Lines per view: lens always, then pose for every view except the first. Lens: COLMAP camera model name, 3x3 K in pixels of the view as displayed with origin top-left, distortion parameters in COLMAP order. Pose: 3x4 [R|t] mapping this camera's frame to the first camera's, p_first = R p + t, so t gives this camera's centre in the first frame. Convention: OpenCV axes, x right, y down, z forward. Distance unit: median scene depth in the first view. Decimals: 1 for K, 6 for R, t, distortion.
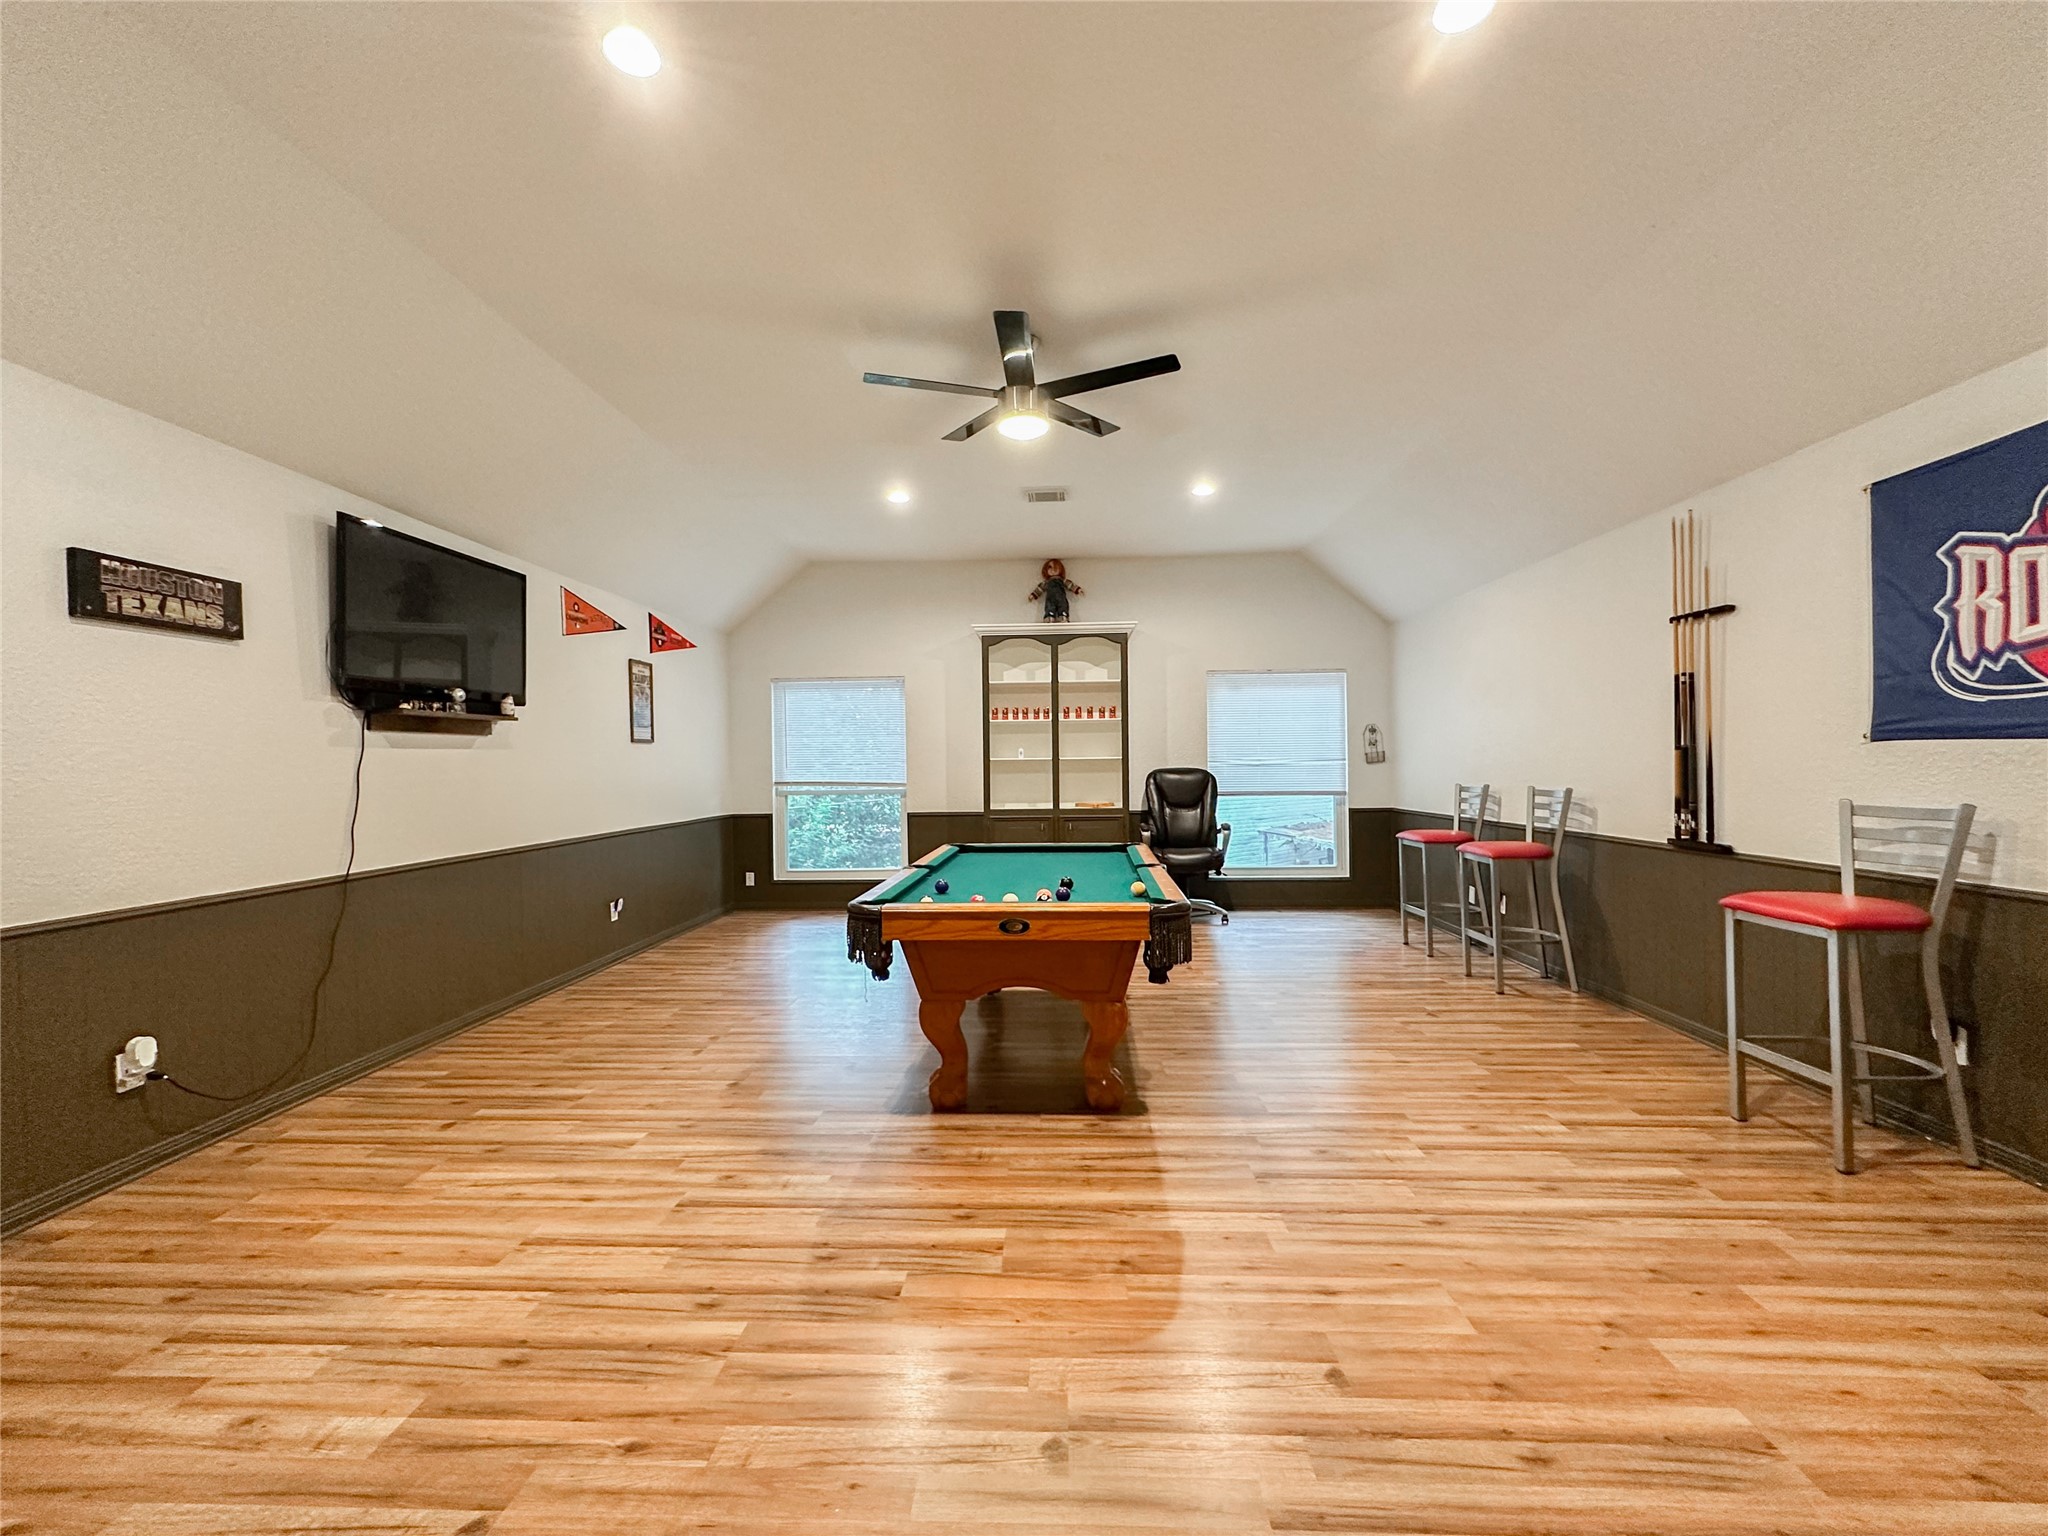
lens RADIAL K [[829.5, 0, 1030.5], [0, 829.5, 764.7], [0, 0, 1]] dist [-0.001124, 0.000027]
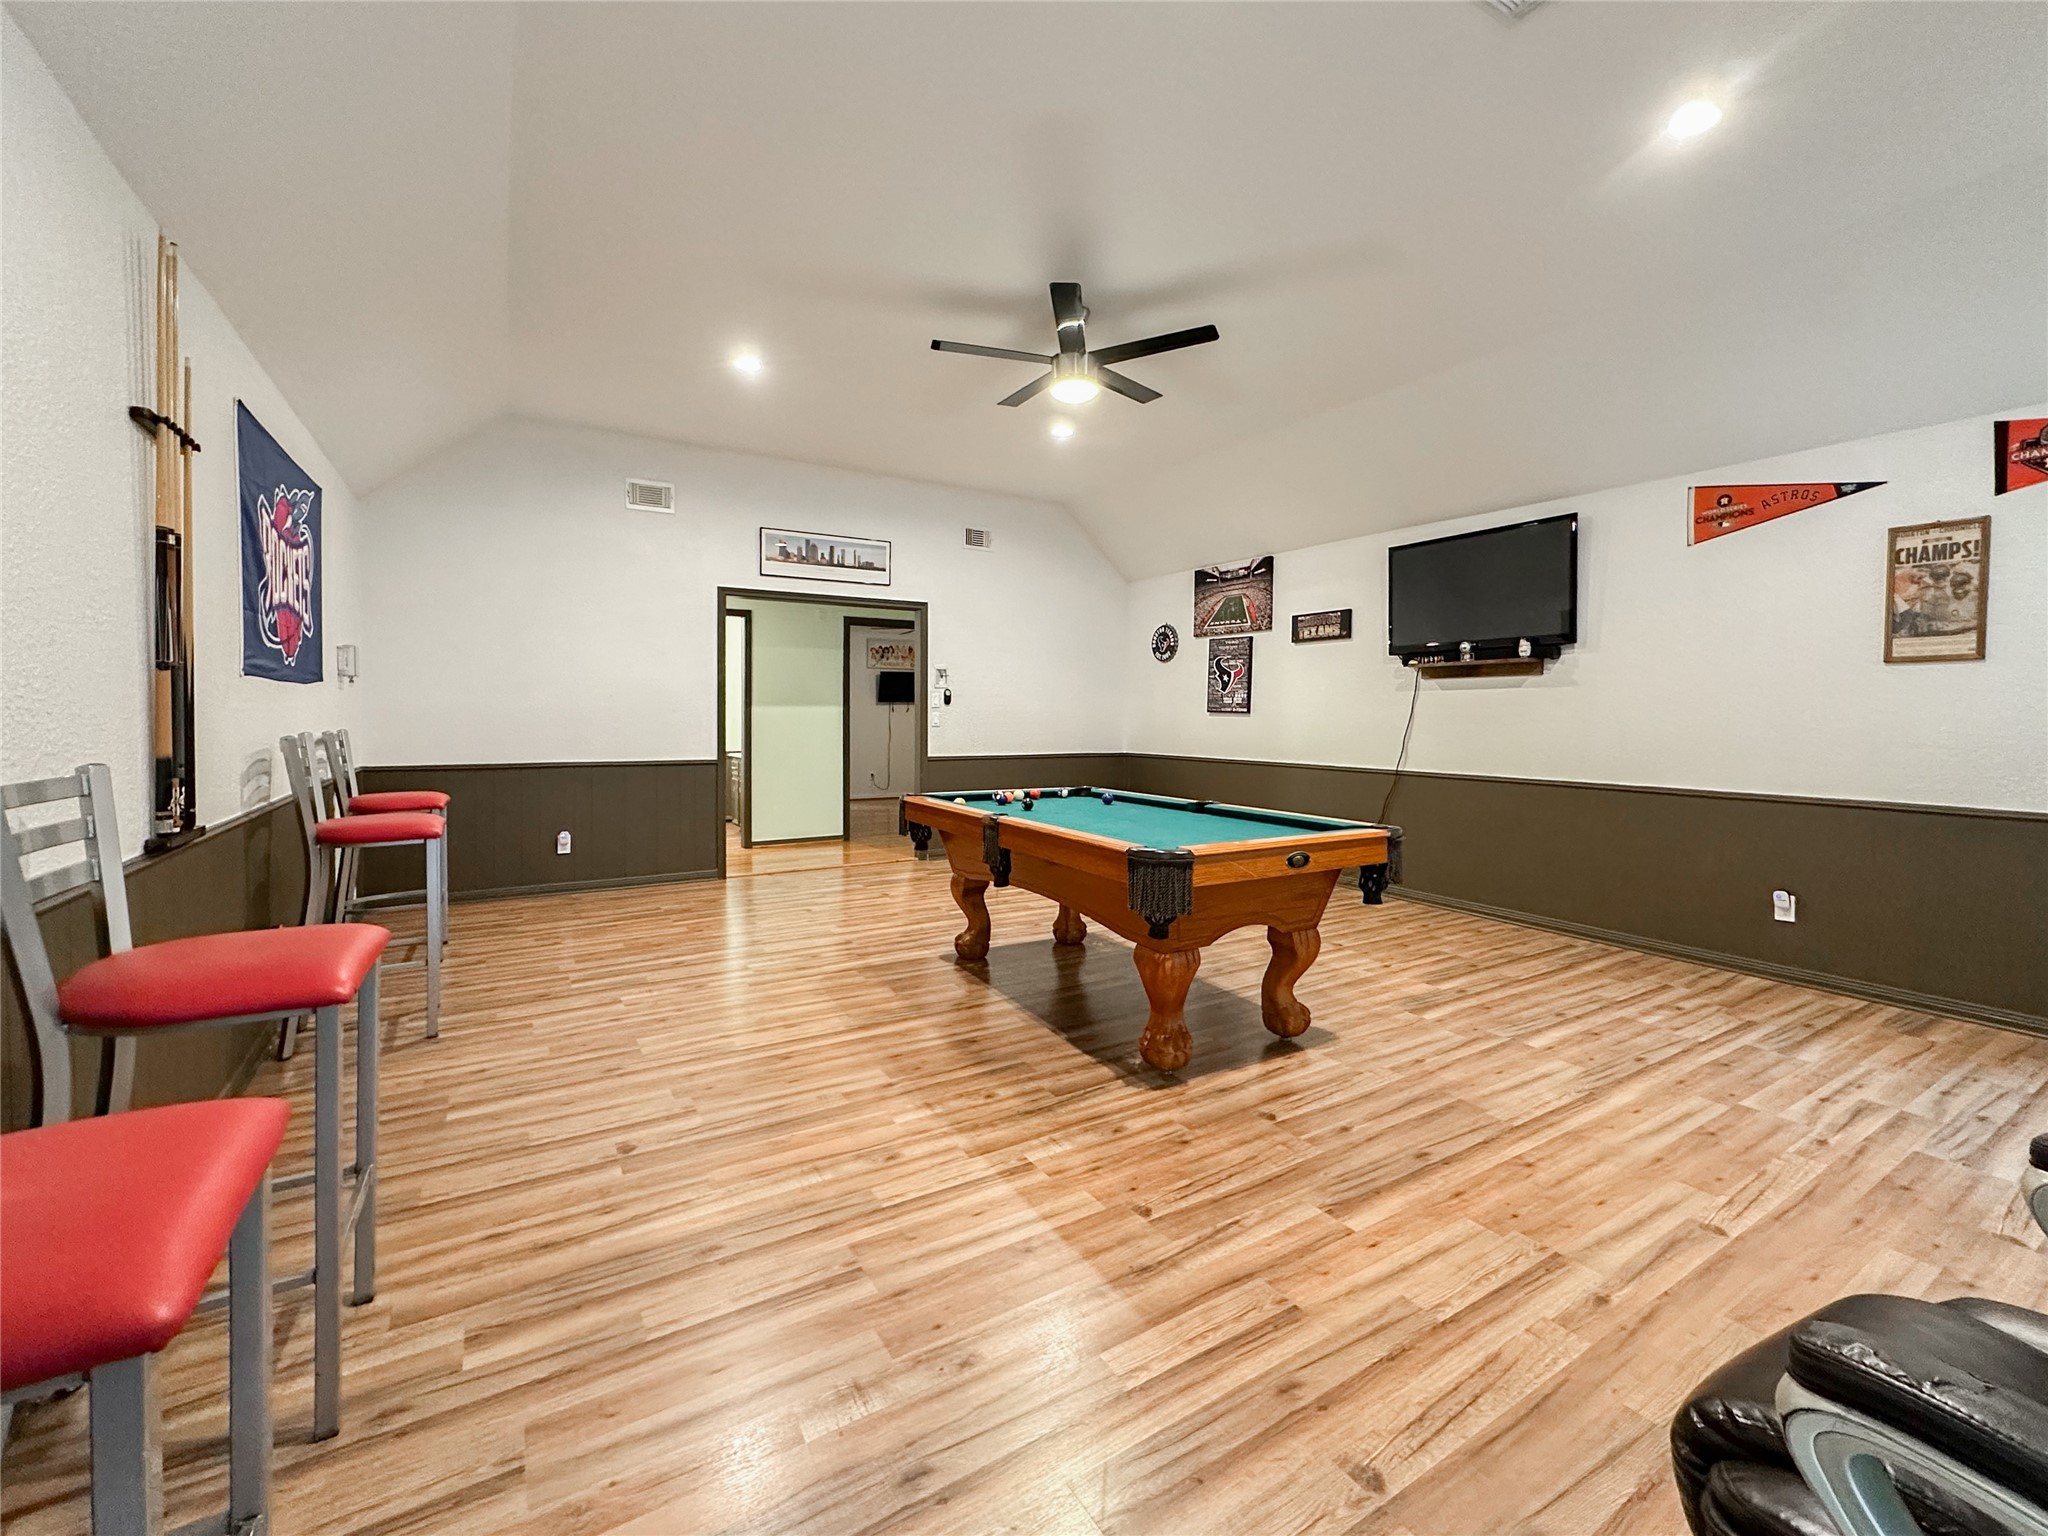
lens RADIAL K [[829.5, 0, 1018.5], [0, 829.5, 768.4], [0, 0, 1]] dist [-0.001124, 0.000027]
pose [[-0.829326, 0.040446, -0.557299, 0.711670], [-0.000493, 0.997323, 0.073114, 0.011657], [0.558764, 0.060910, -0.827087, 1.986437]]
